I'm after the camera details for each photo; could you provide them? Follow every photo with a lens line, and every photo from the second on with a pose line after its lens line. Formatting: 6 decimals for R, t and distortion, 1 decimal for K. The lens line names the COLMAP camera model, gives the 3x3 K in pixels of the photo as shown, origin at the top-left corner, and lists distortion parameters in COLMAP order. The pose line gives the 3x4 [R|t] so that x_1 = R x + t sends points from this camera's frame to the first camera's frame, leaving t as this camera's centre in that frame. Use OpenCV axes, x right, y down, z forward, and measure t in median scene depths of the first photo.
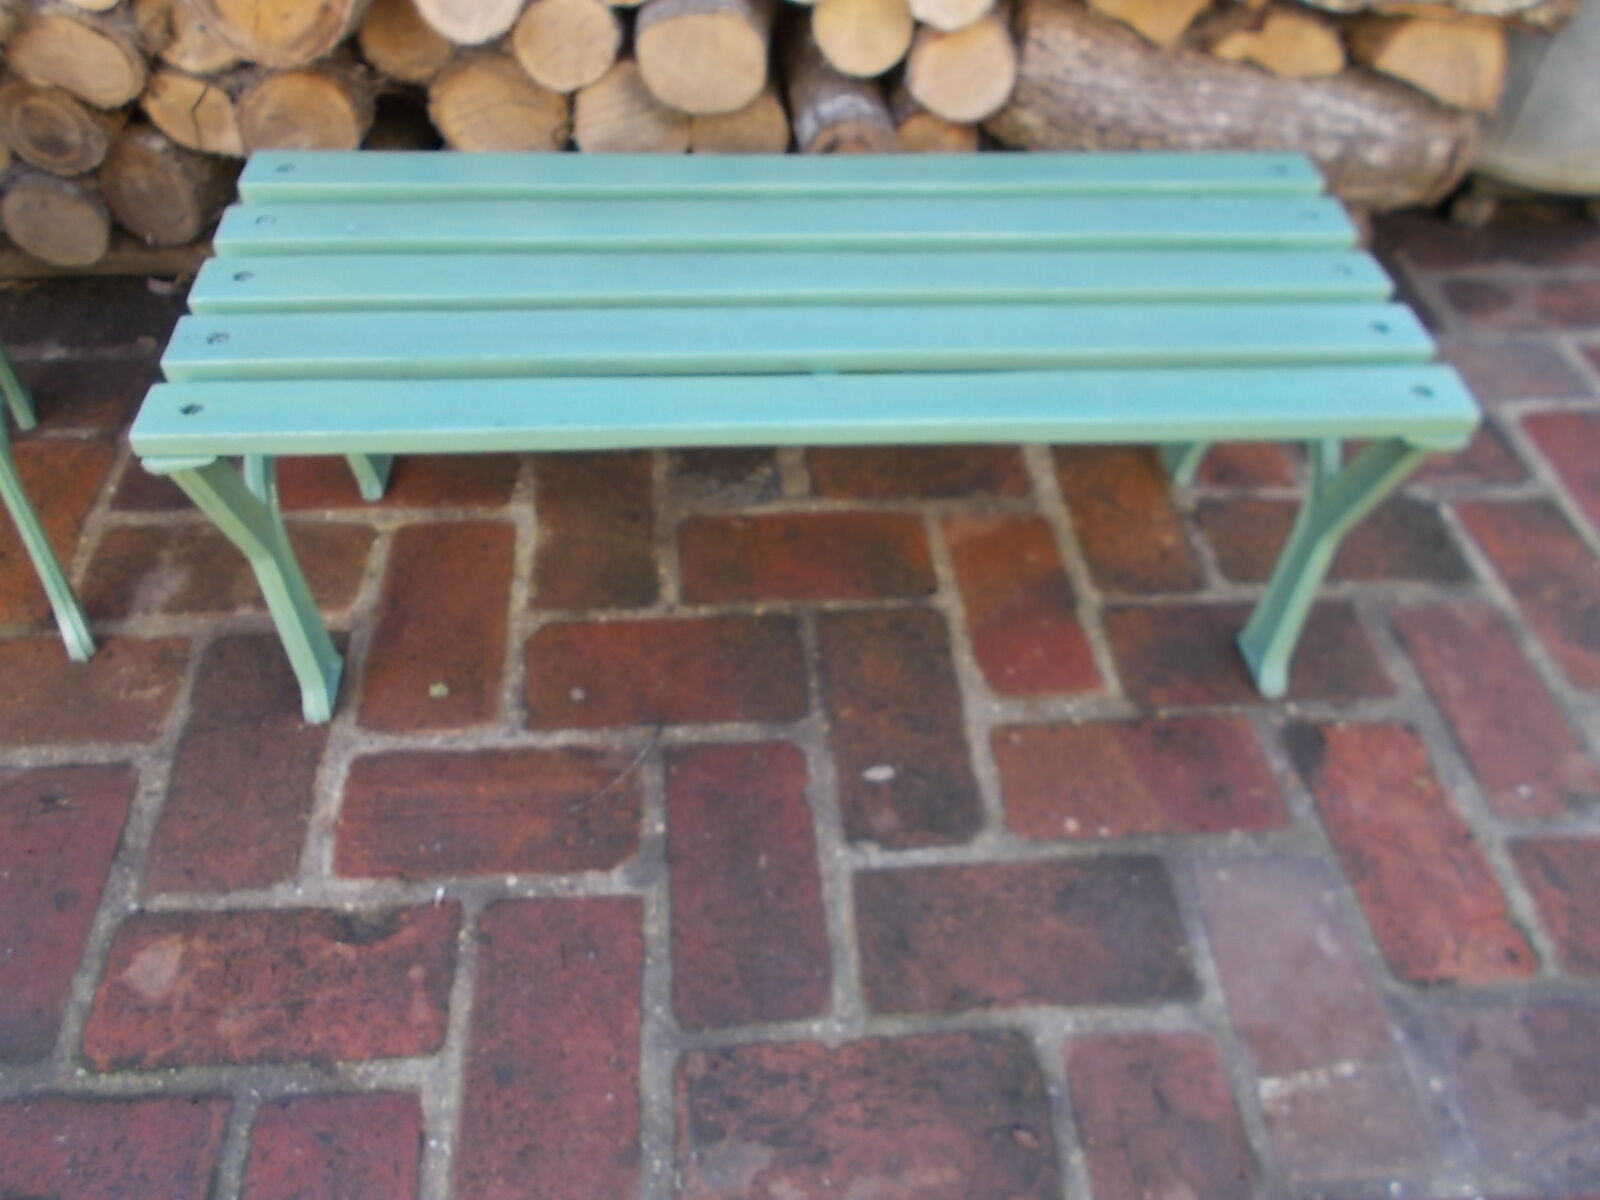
lens RADIAL K [[1220.8, 0, 793.5], [0, 1220.8, 586.8], [0, 0, 1]] dist [0.009991, -0.015898]
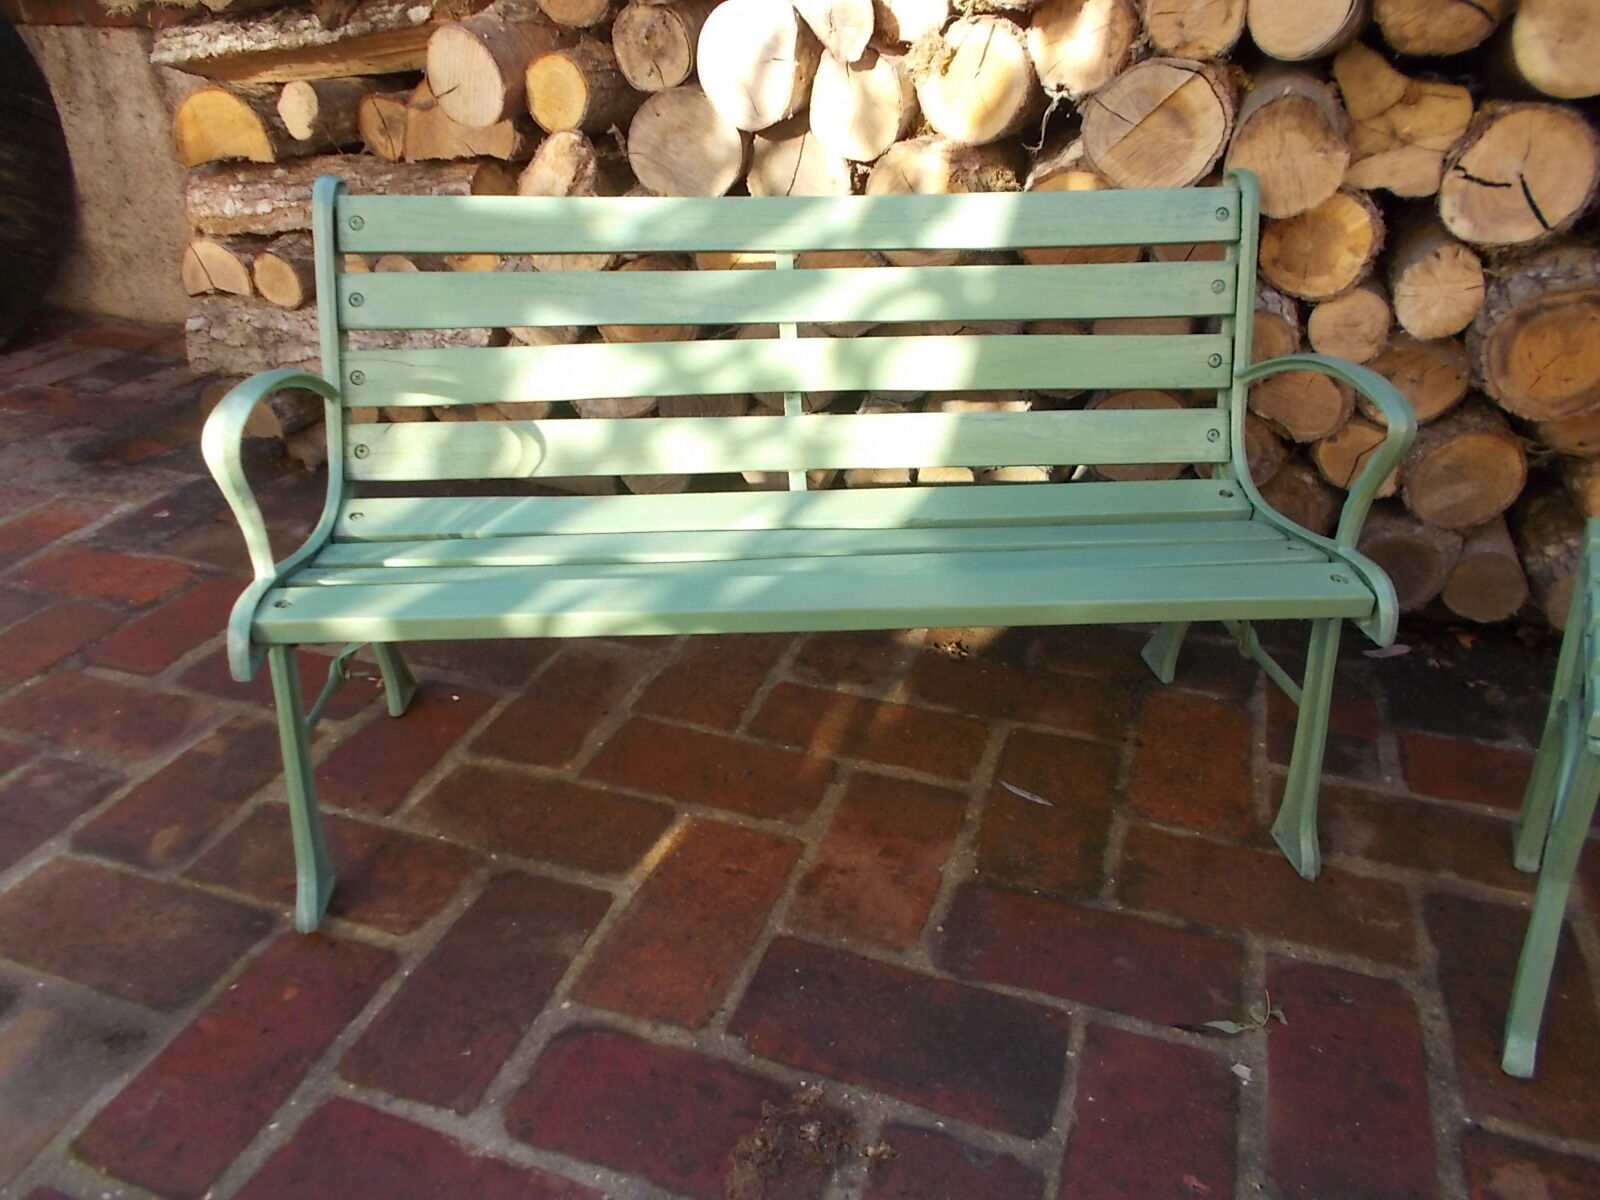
lens RADIAL K [[1220.8, 0, 796.9], [0, 1220.8, 586.7], [0, 0, 1]] dist [0.009991, -0.015898]
pose [[0.918461, 0.157547, -0.362779, -0.684925], [-0.277220, 0.910651, -0.306372, 0.295273], [0.282097, 0.381960, 0.880072, -0.170459]]
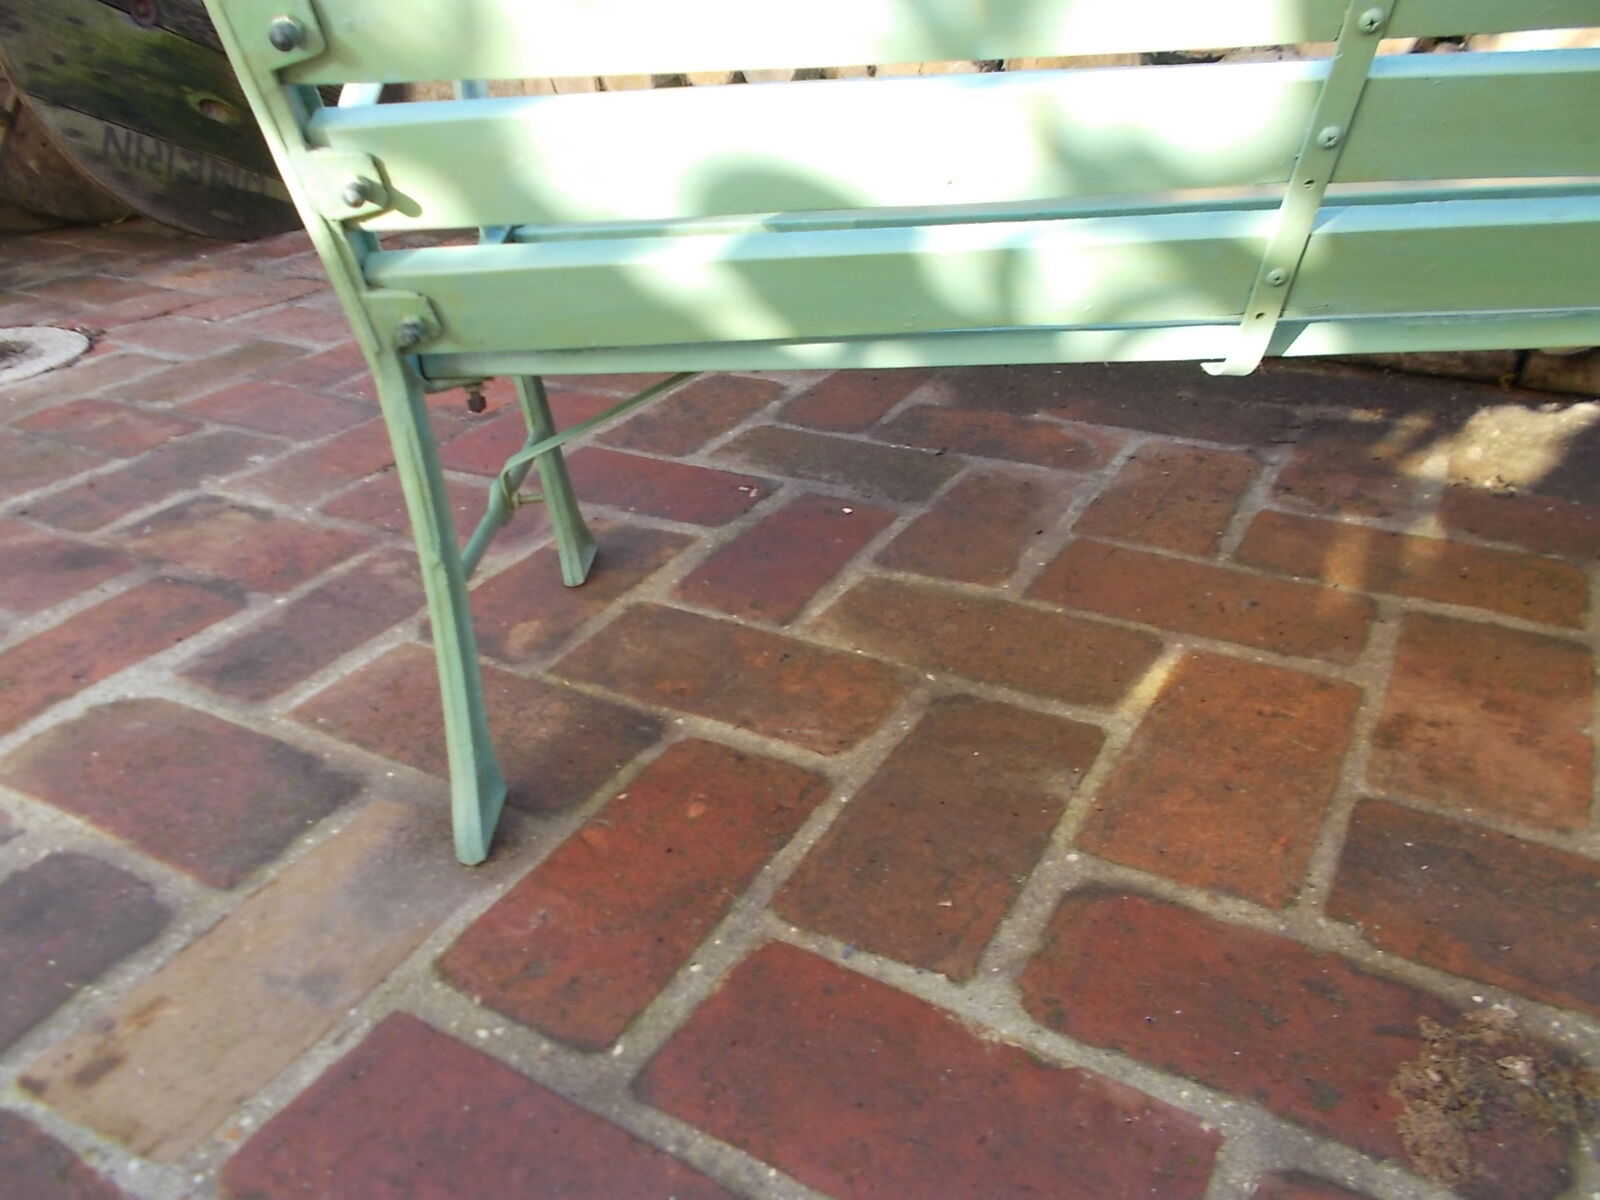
lens RADIAL K [[1220.8, 0, 794.1], [0, 1220.8, 585.7], [0, 0, 1]] dist [0.009991, -0.015898]
pose [[0.822609, 0.202849, -0.531194, -0.955478], [-0.371086, 0.899349, -0.231228, 0.434112], [0.430825, 0.387329, 0.815087, 0.080798]]
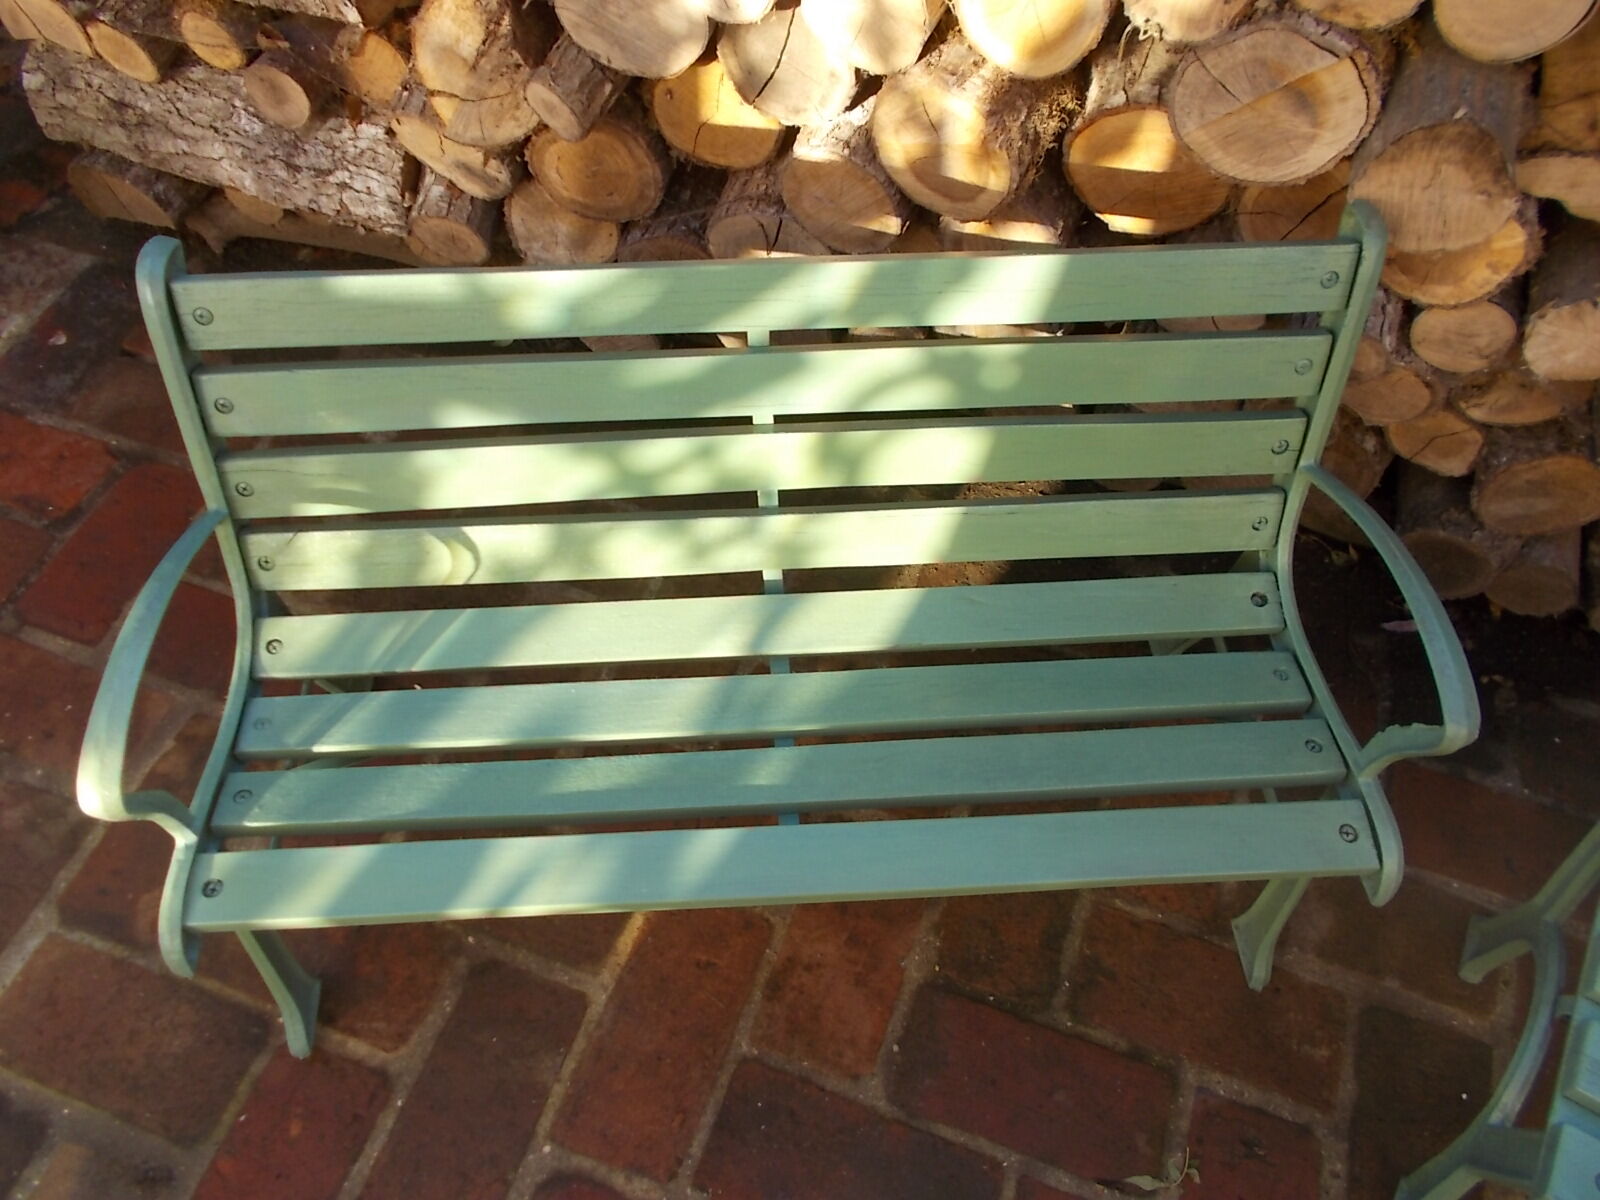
lens RADIAL K [[1220.8, 0, 795.9], [0, 1220.8, 582.9], [0, 0, 1]] dist [0.009991, -0.015898]
pose [[0.910424, 0.337496, -0.239216, -0.871100], [-0.298195, 0.936215, 0.185959, -0.389337], [0.286718, -0.097969, 0.952993, -0.147657]]
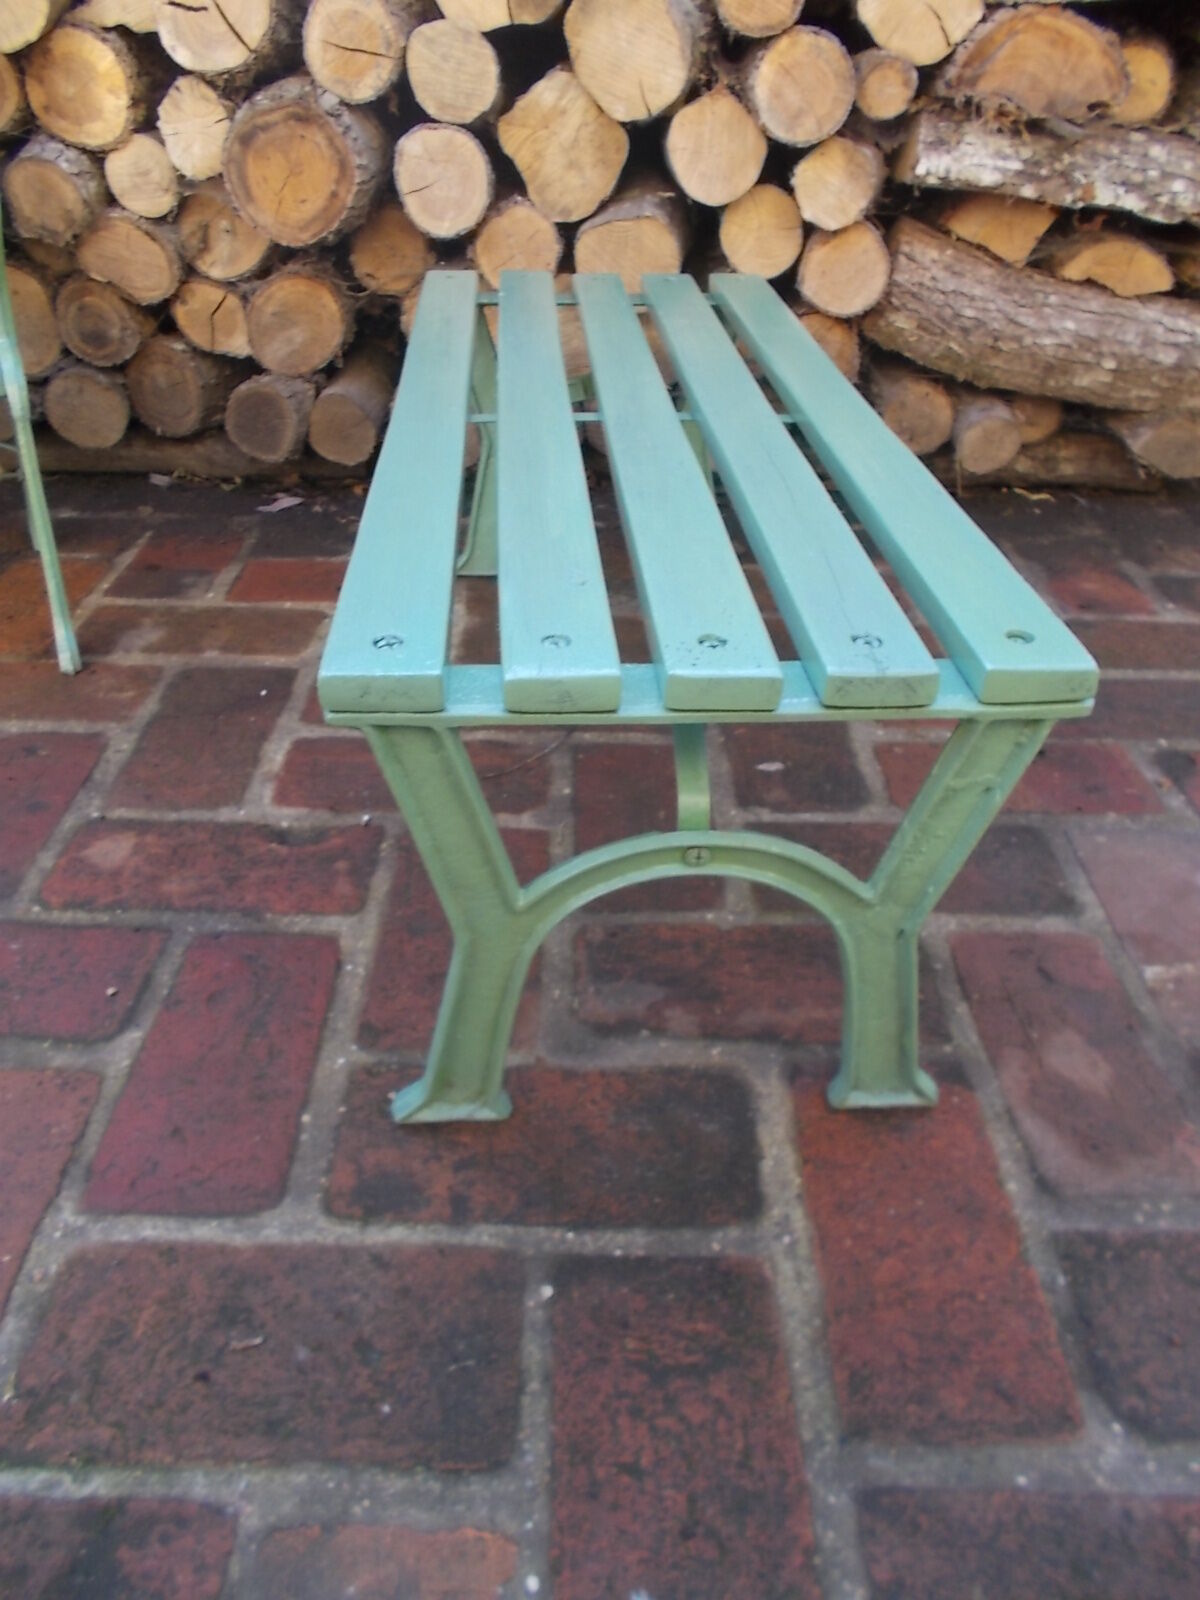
lens RADIAL K [[1220.8, 0, 613.1], [0, 1220.8, 779.4], [0, 0, 1]] dist [0.009991, -0.015898]
pose [[0.997578, 0.020887, -0.066342, 0.002389], [-0.037404, 0.965278, -0.258533, 0.458720], [0.058638, 0.260388, 0.963722, -0.047633]]
